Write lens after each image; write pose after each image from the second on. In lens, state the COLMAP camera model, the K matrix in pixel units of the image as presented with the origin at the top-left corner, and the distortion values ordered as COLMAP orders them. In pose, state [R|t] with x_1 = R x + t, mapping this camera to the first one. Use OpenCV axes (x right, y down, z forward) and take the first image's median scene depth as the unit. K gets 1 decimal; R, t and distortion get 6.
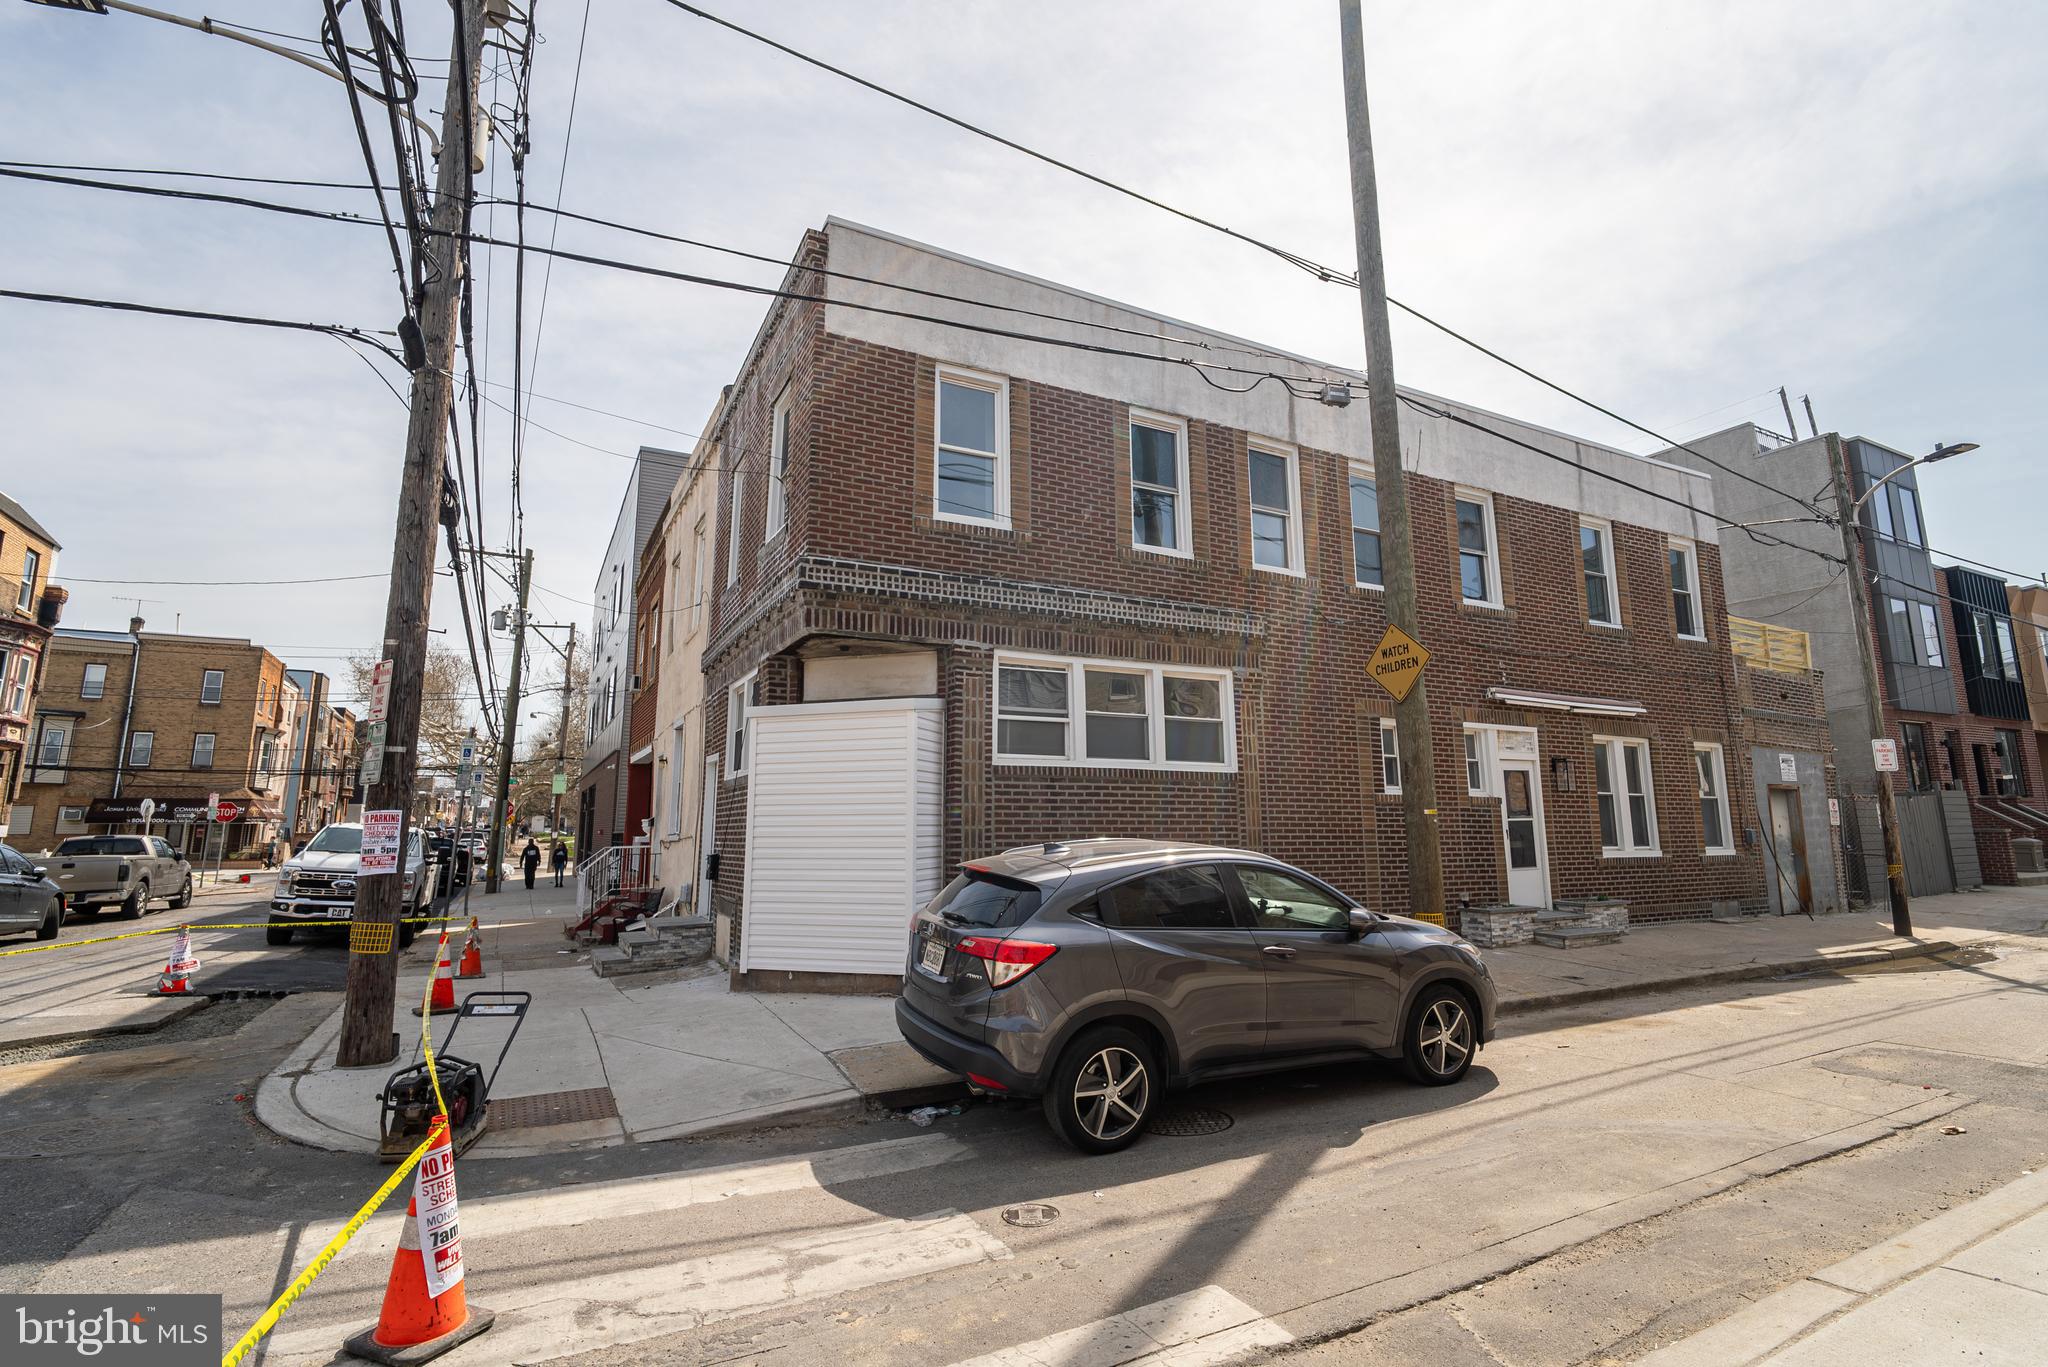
lens RADIAL K [[938.5, 0, 1030.0], [0, 938.5, 653.4], [0, 0, 1]] dist [-0.000022, -0.005357]
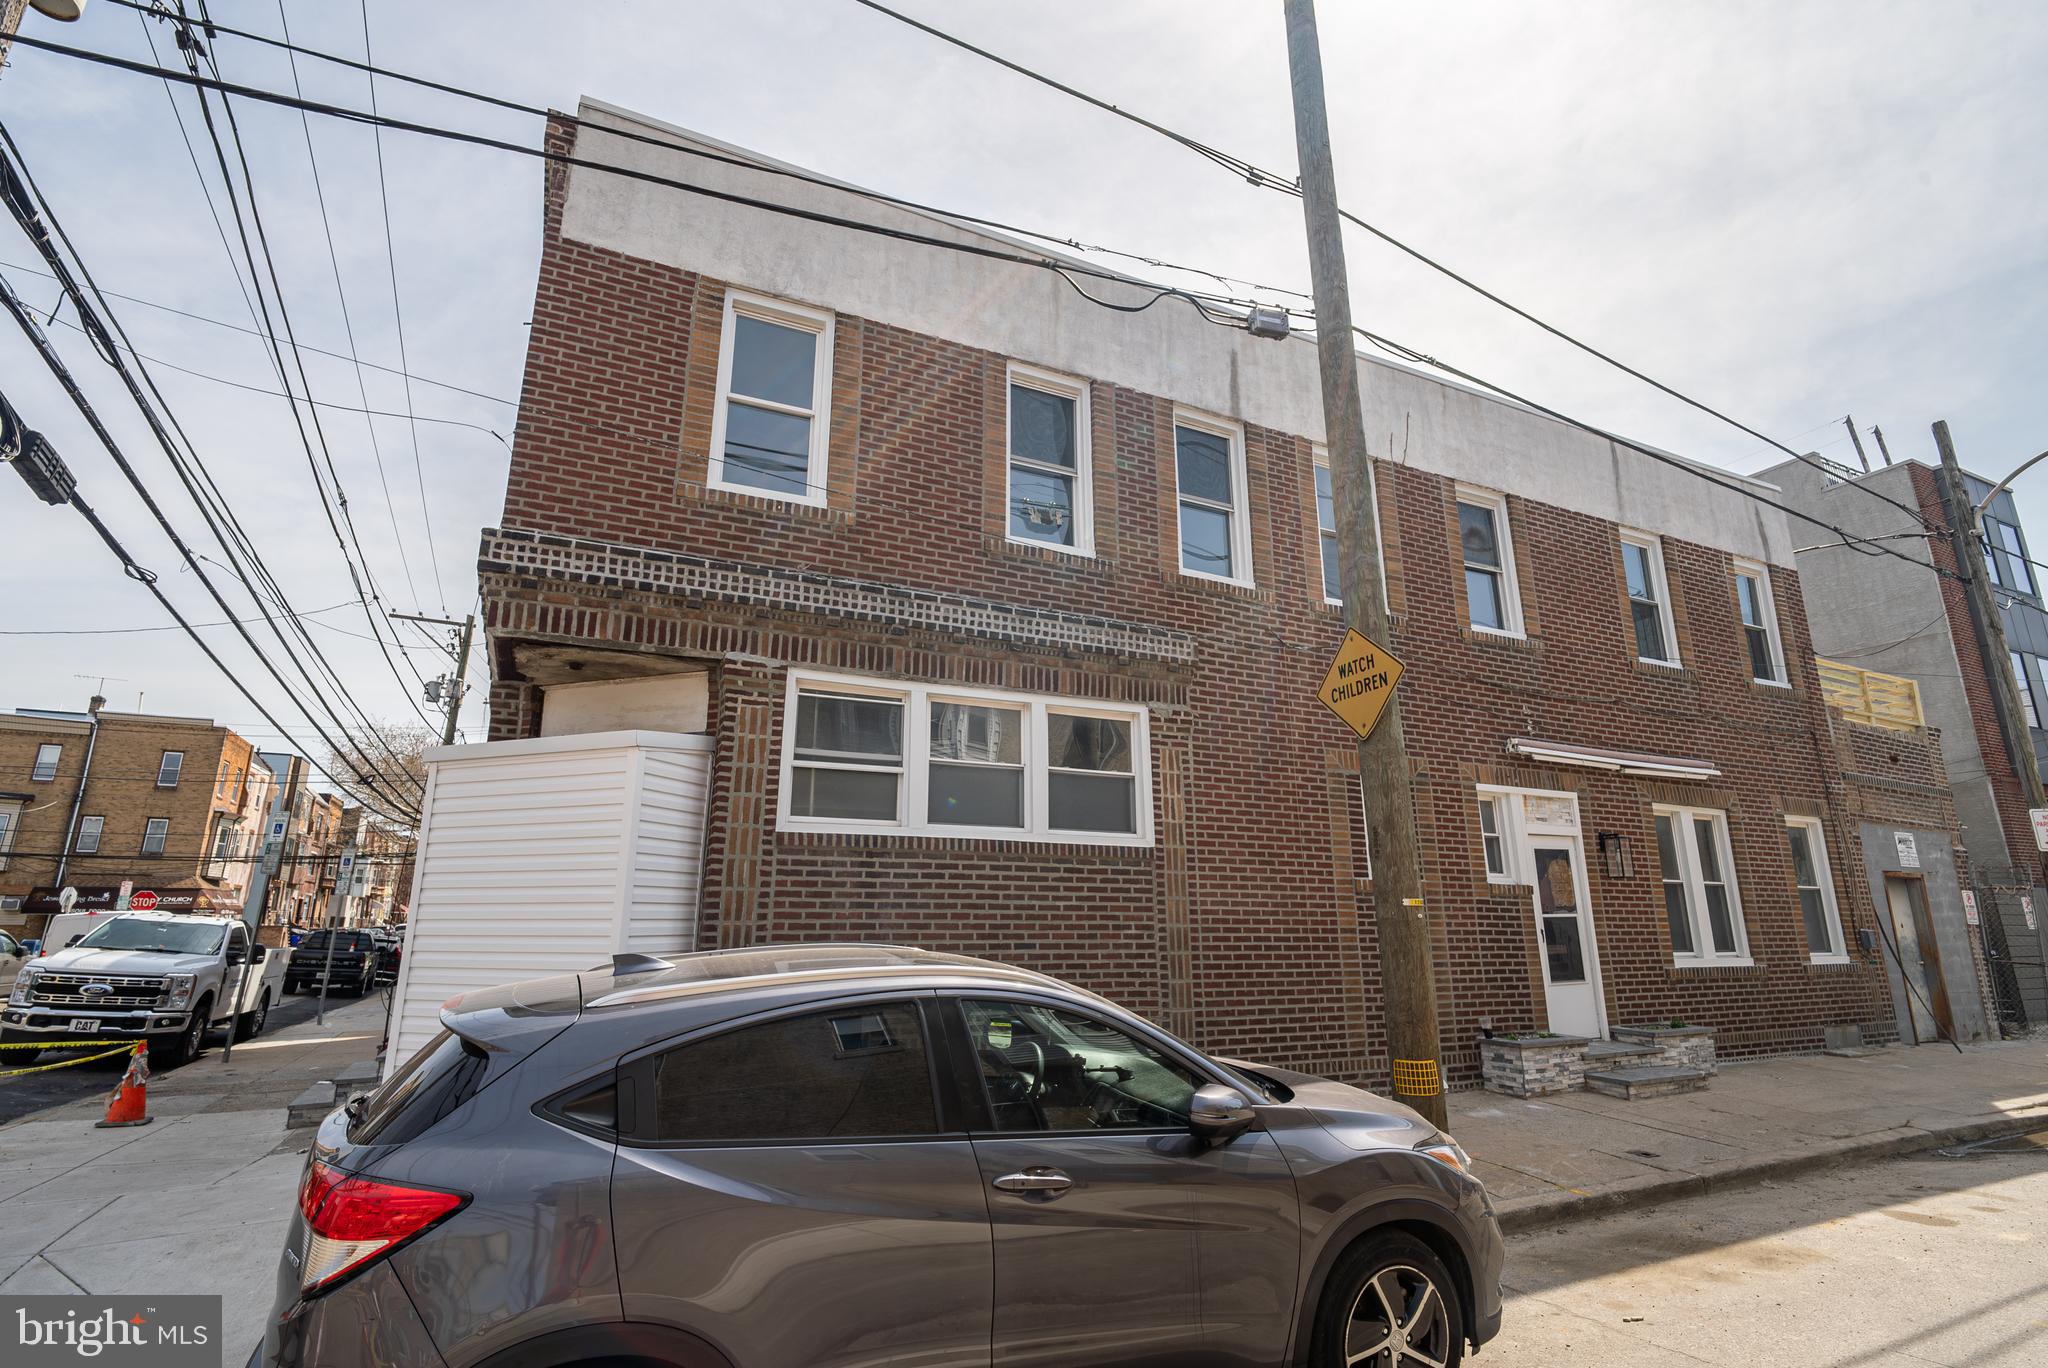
lens RADIAL K [[967.0, 0, 1020.6], [0, 967.0, 657.3], [0, 0, 1]] dist [-0.003719, -0.001794]
pose [[0.999492, -0.004032, -0.031619, 0.132928], [0.001322, 0.996357, -0.085271, 0.041635], [0.031848, 0.085186, 0.995856, 0.227374]]
